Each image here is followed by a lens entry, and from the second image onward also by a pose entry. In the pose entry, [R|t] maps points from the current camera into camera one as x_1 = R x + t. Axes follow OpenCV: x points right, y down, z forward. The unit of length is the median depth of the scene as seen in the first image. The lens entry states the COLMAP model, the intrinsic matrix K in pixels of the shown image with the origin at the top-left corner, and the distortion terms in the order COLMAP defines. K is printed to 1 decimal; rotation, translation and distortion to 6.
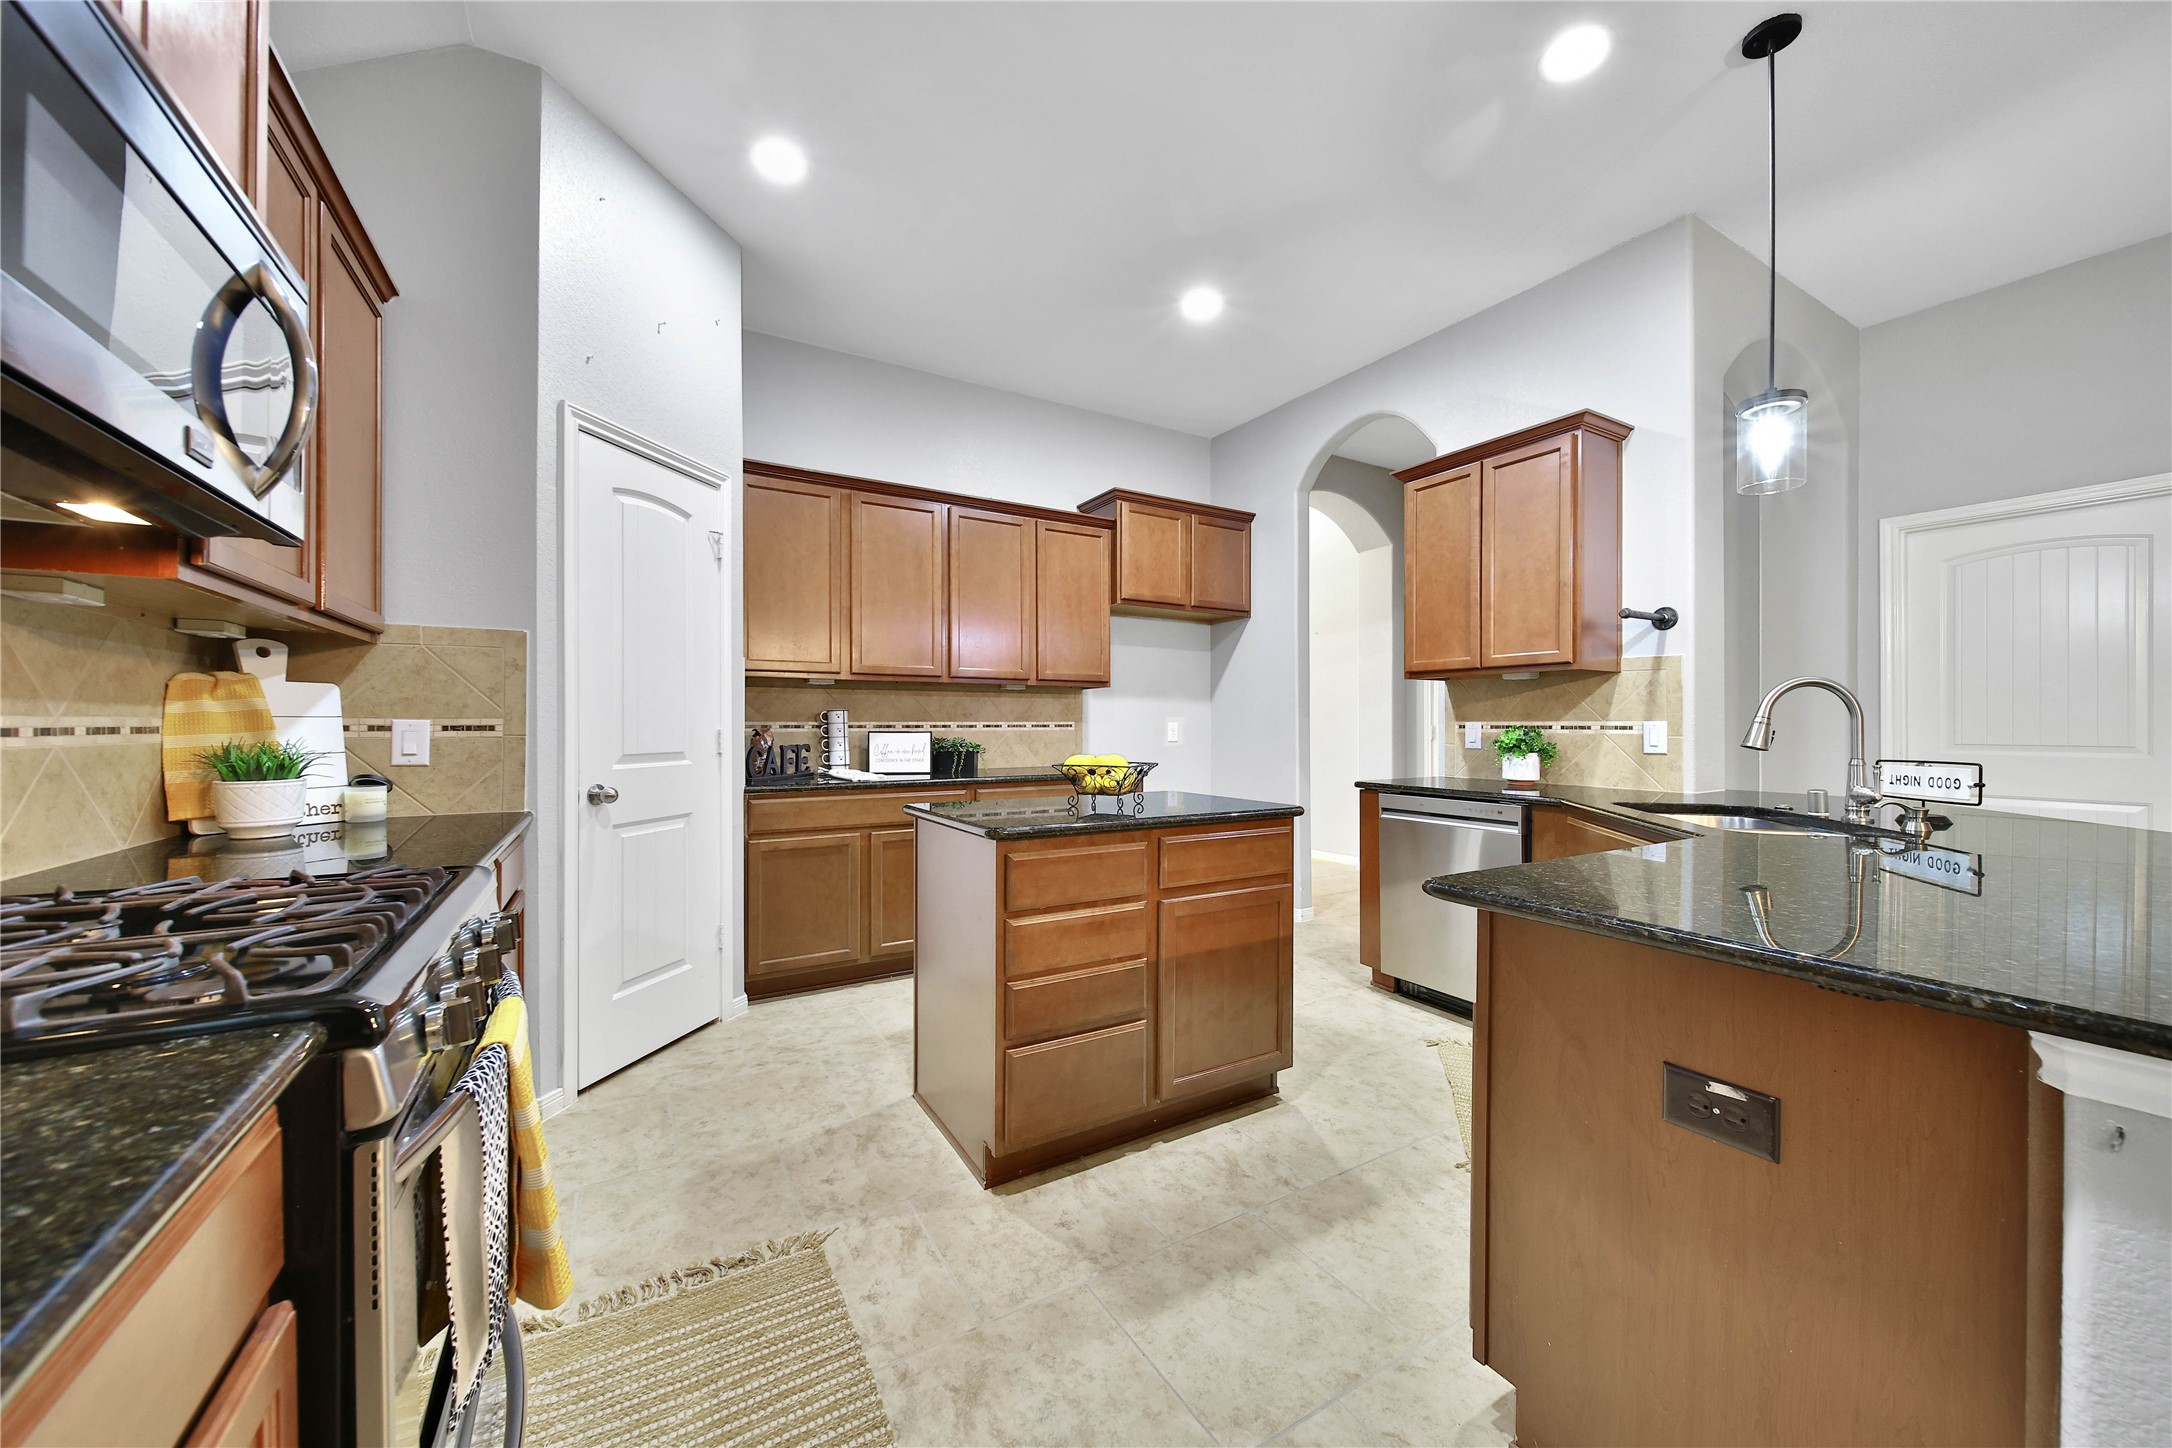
lens RADIAL K [[775.1, 0, 1079.4], [0, 775.1, 731.1], [0, 0, 1]] dist [0.001406, -0.002080]
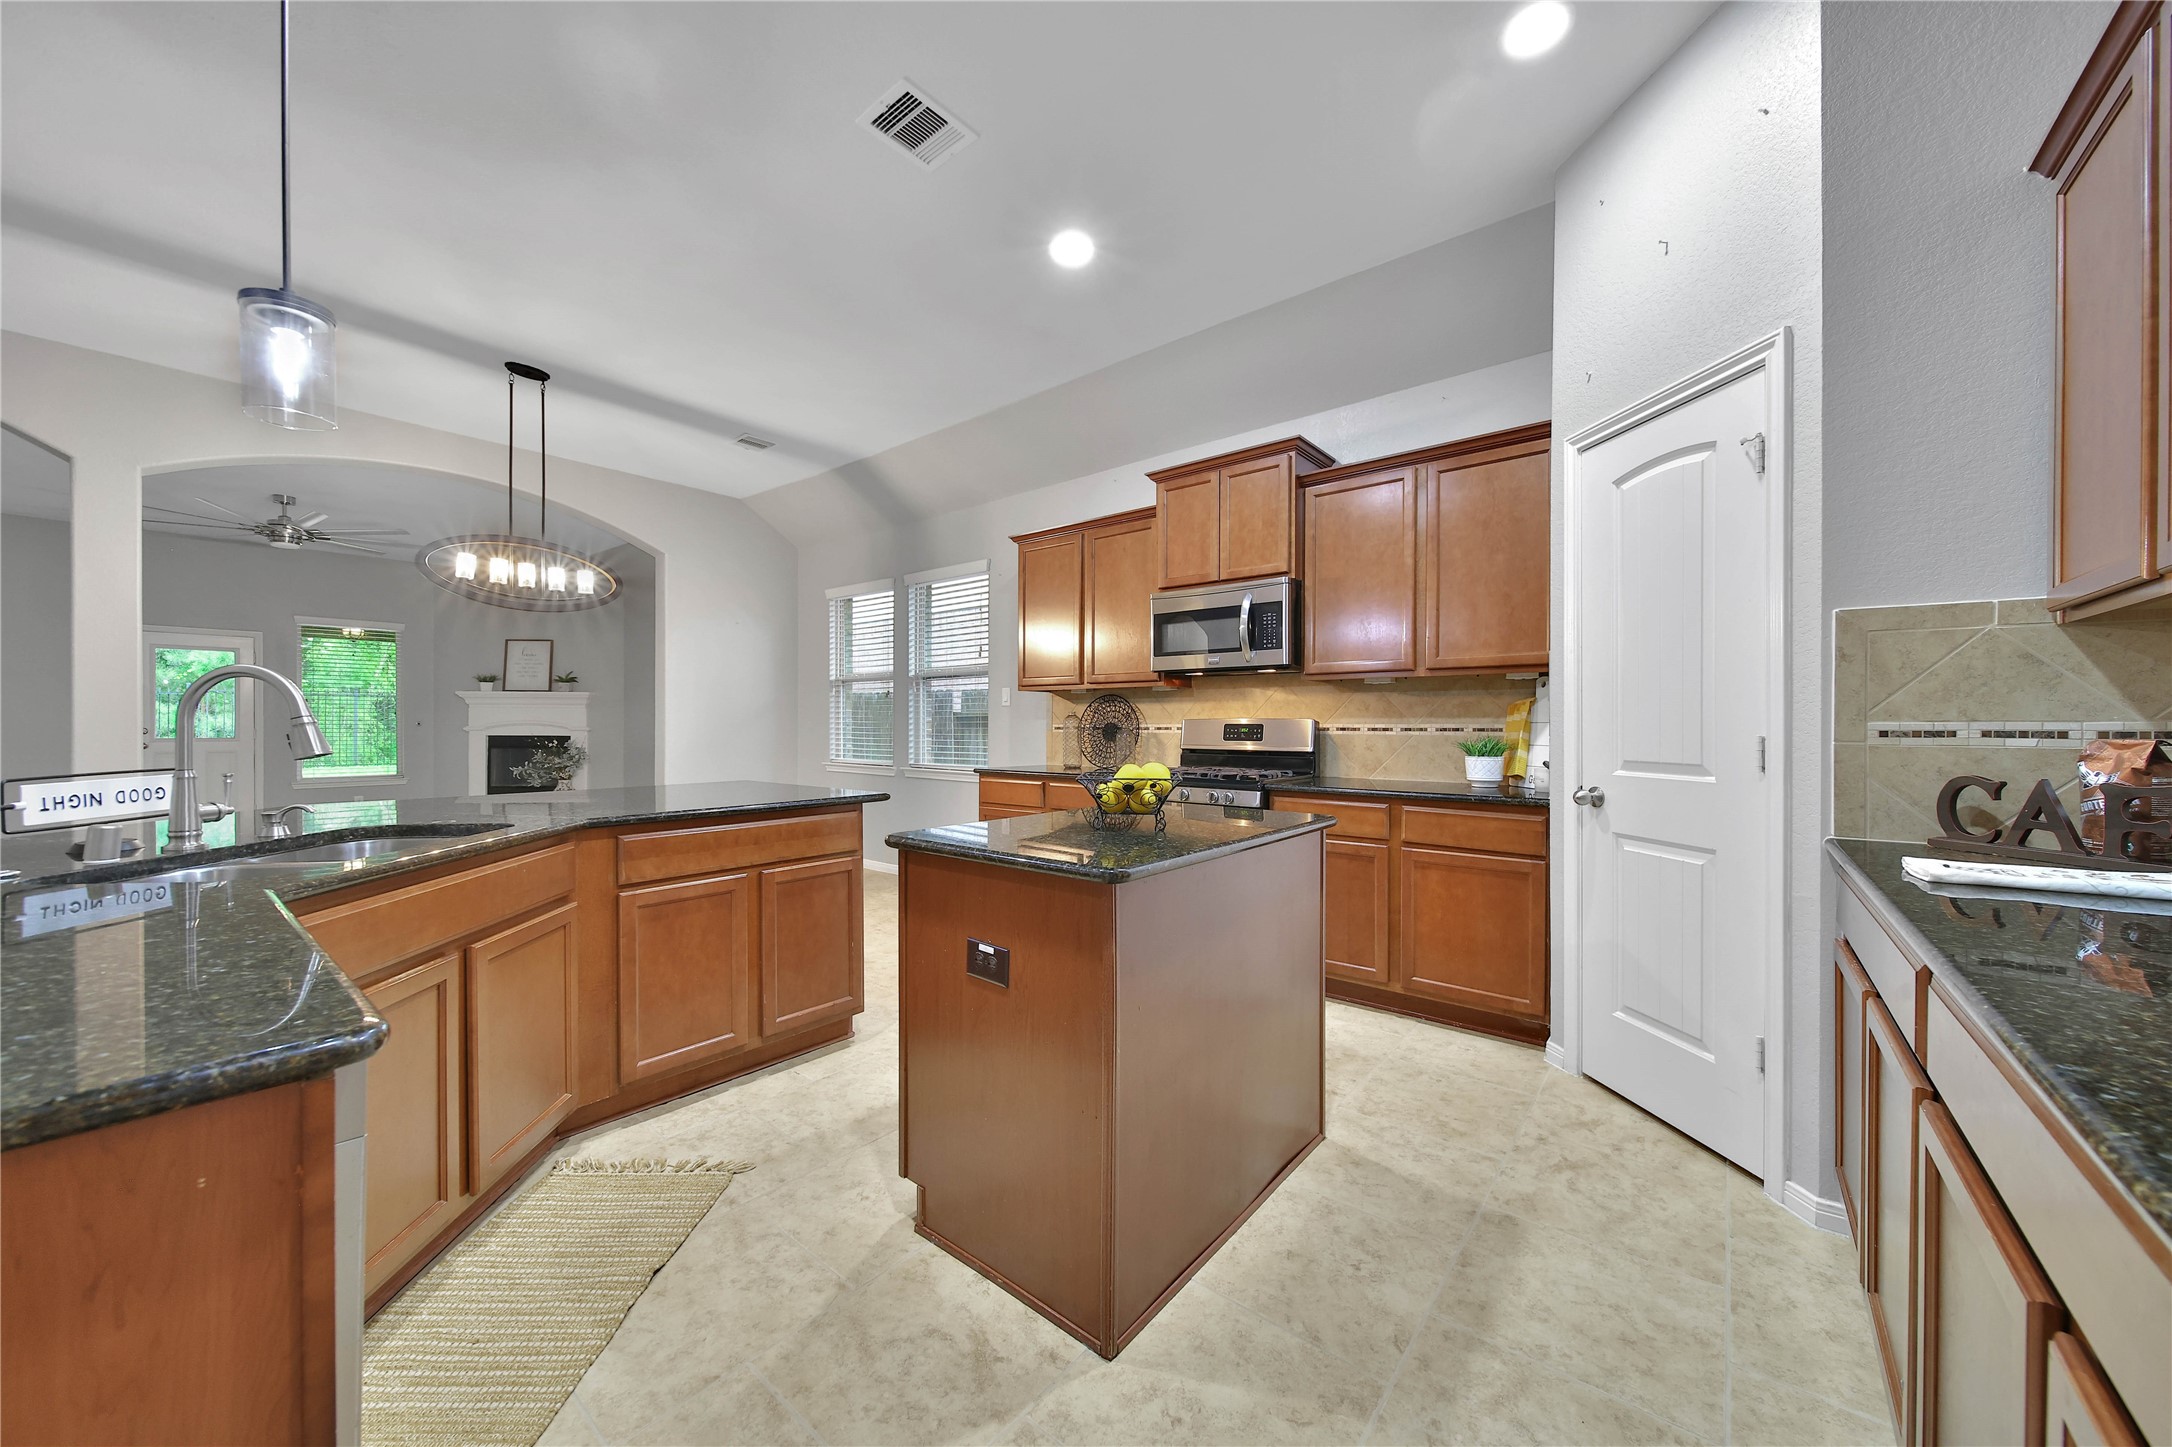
lens RADIAL K [[761.1, 0, 1086.0], [0, 761.1, 723.5], [0, 0, 1]] dist [0.000680, -0.000010]
pose [[-0.937469, -0.002034, -0.348064, 0.325641], [-0.004531, 0.999969, 0.006362, -0.016655], [0.348040, 0.007542, -0.937449, 1.576286]]
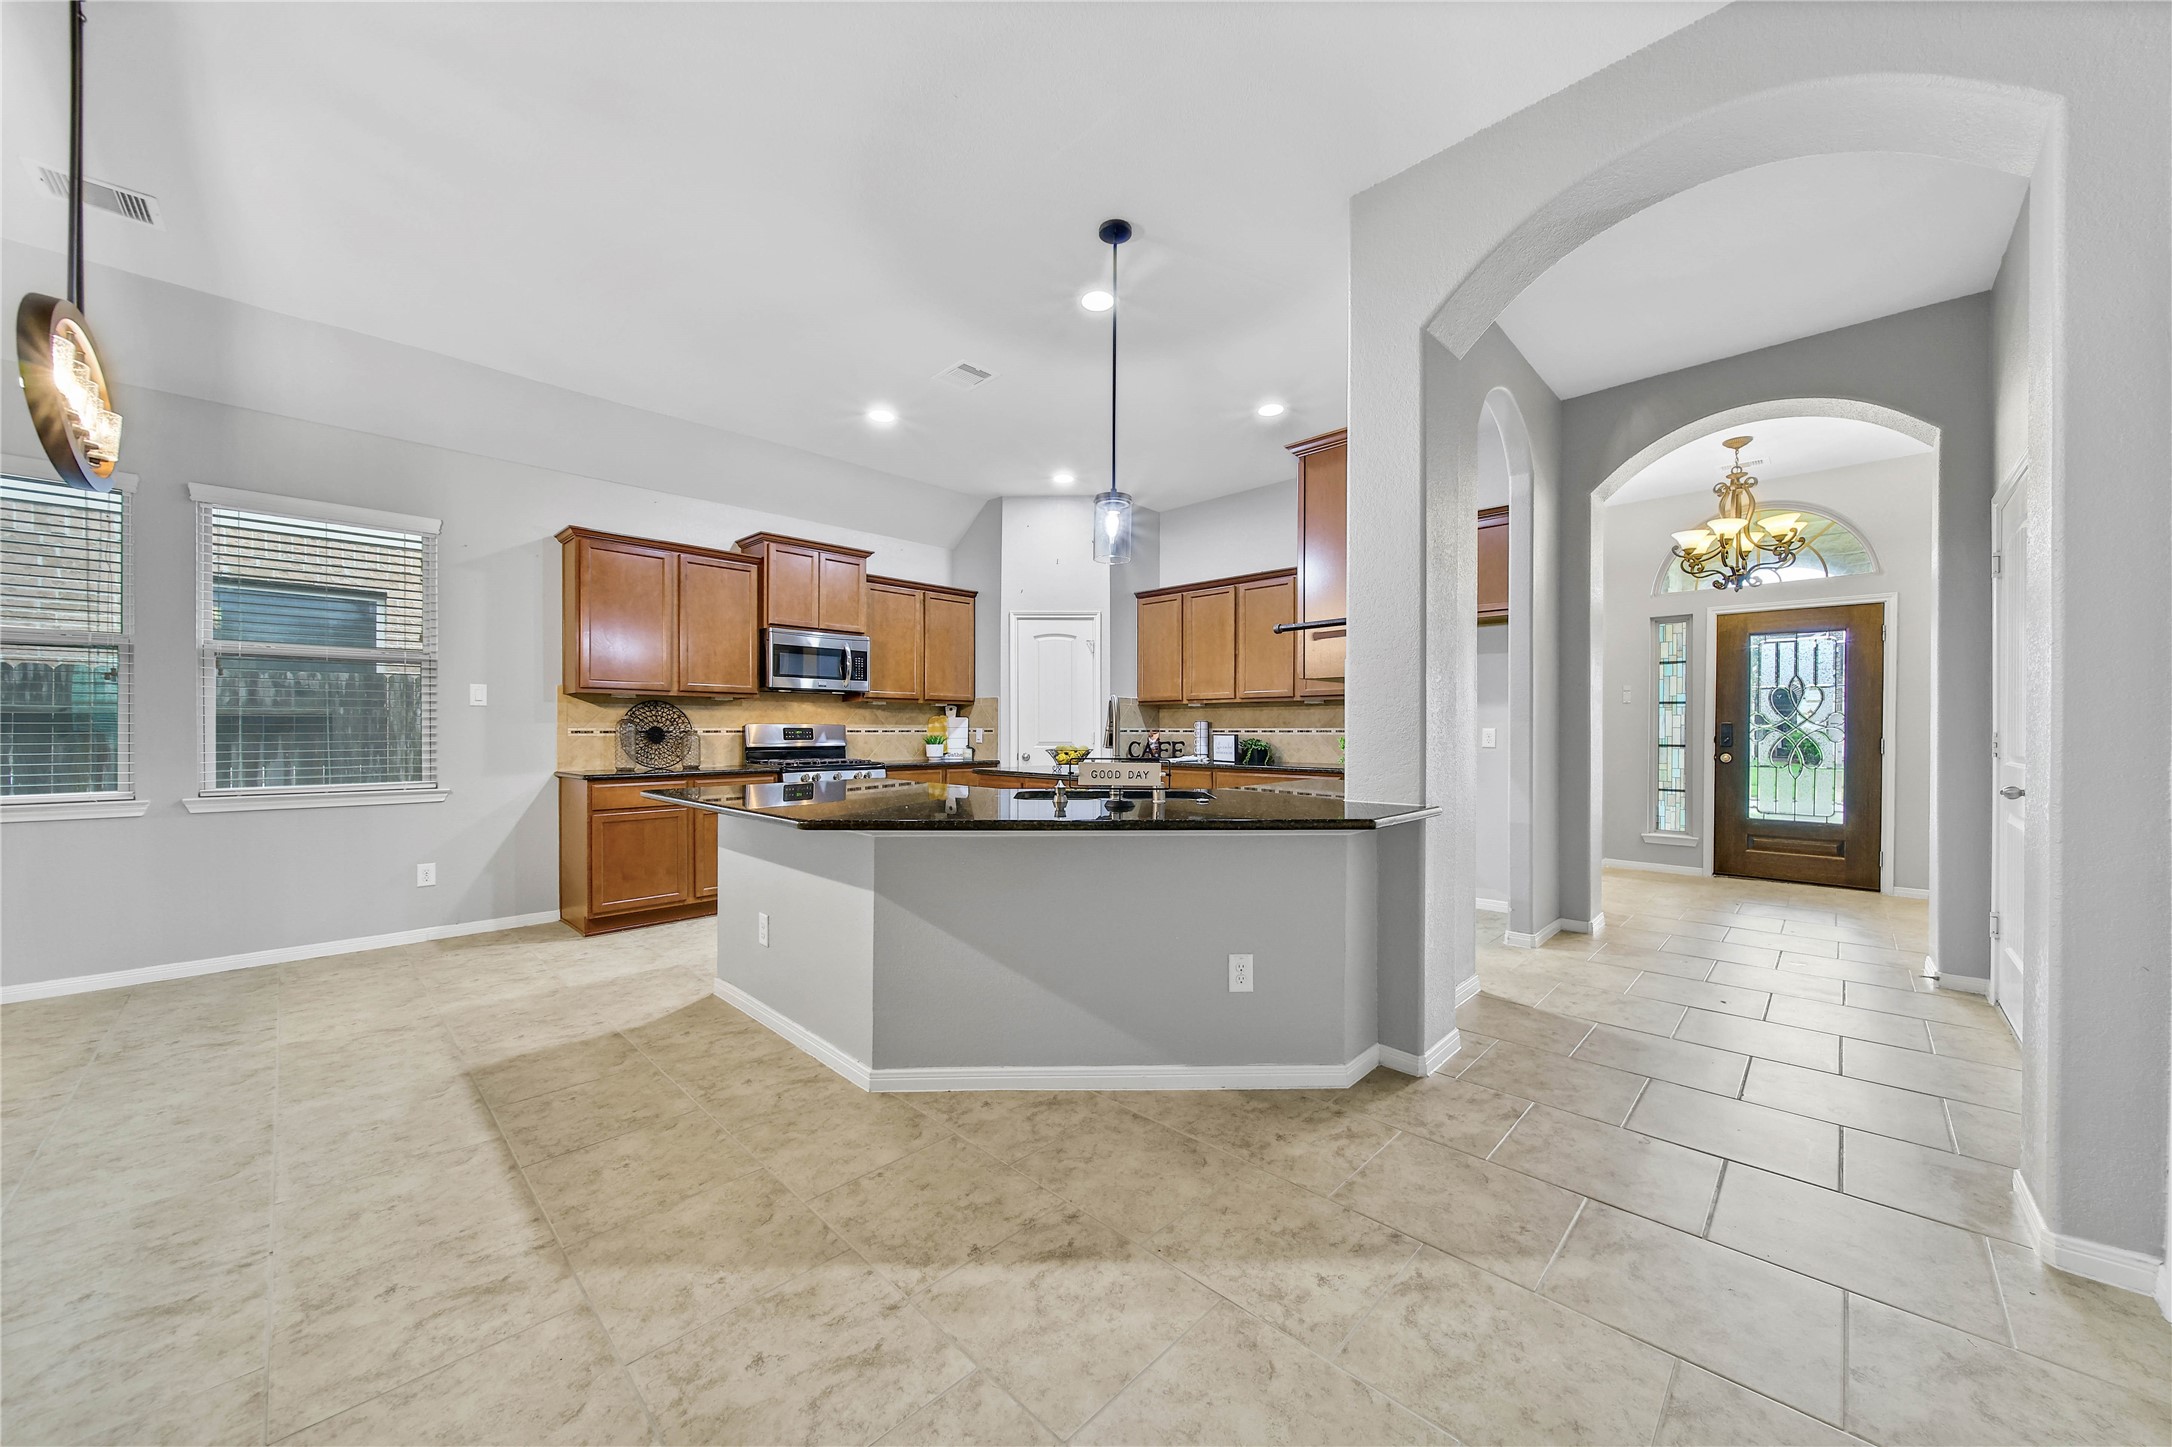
lens RADIAL K [[775.1, 0, 1079.4], [0, 775.1, 730.6], [0, 0, 1]] dist [0.001406, -0.002080]
pose [[0.258741, 0.001542, -0.965946, 1.794196], [-0.008073, 0.999967, -0.000566, -0.005464], [0.965913, 0.007945, 0.258745, 0.460395]]
